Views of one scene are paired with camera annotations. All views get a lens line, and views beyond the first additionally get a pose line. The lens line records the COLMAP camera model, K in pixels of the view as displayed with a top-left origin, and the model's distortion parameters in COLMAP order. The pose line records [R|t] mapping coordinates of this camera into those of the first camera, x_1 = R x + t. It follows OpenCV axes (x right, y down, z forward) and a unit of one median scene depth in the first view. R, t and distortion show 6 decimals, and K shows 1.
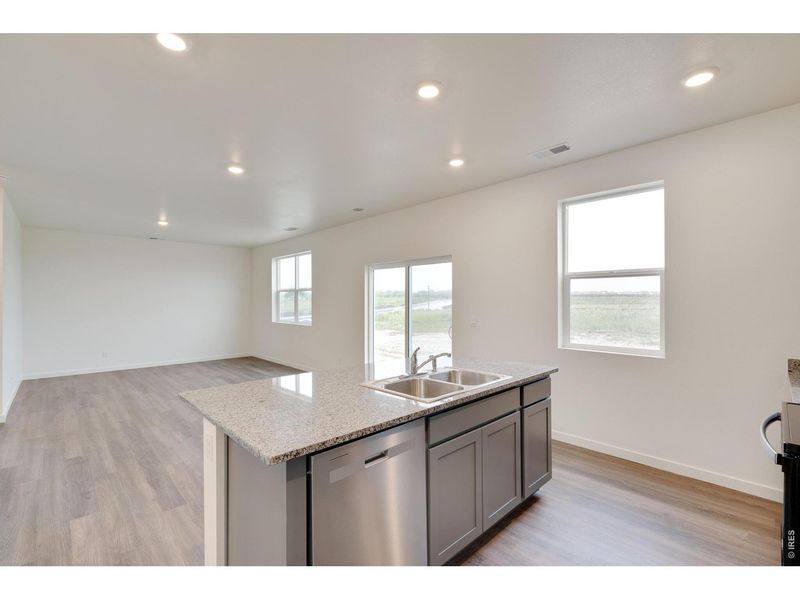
lens RADIAL K [[365.6, 0, 405.3], [0, 365.6, 302.6], [0, 0, 1]] dist [-0.005344, -0.000611]
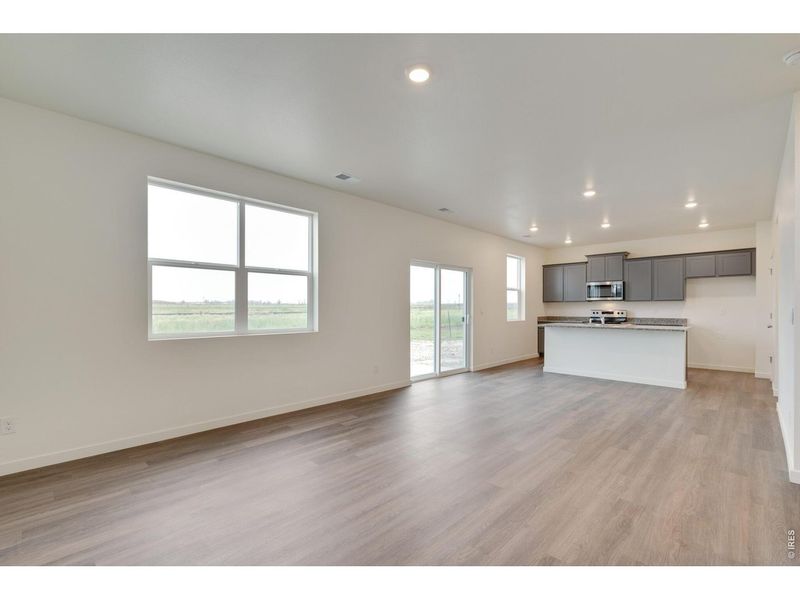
lens RADIAL K [[365.6, 0, 399.7], [0, 365.6, 308.7], [0, 0, 1]] dist [-0.005344, -0.000611]
pose [[-0.033698, 0.004150, 0.999423, -0.994228], [0.001140, 0.999991, -0.004113, 0.029998], [-0.999431, 0.001001, -0.033703, 0.978068]]
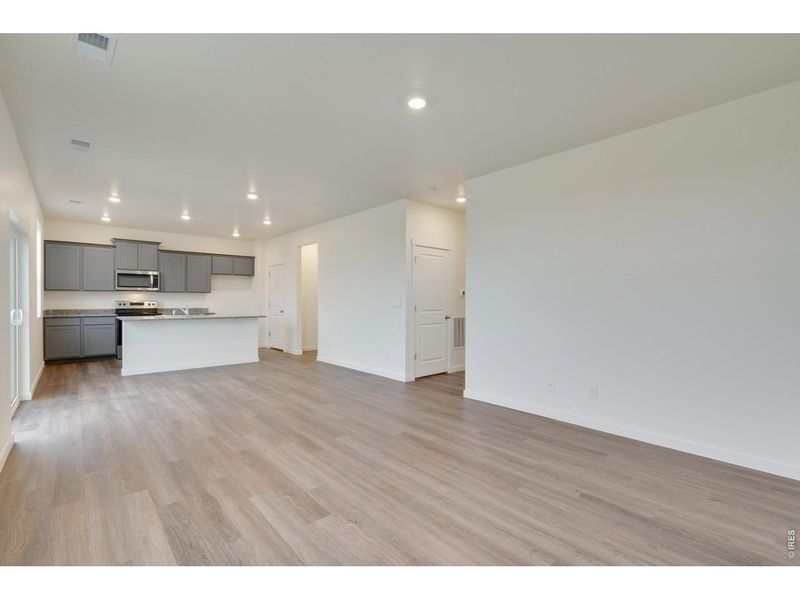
lens RADIAL K [[365.6, 0, 396.9], [0, 365.6, 297.9], [0, 0, 1]] dist [-0.005344, -0.000611]
pose [[-0.999655, -0.000418, 0.026257, -0.614897], [-0.000580, 0.999981, -0.006181, 0.027340], [-0.026254, -0.006194, -0.999636, 1.384739]]
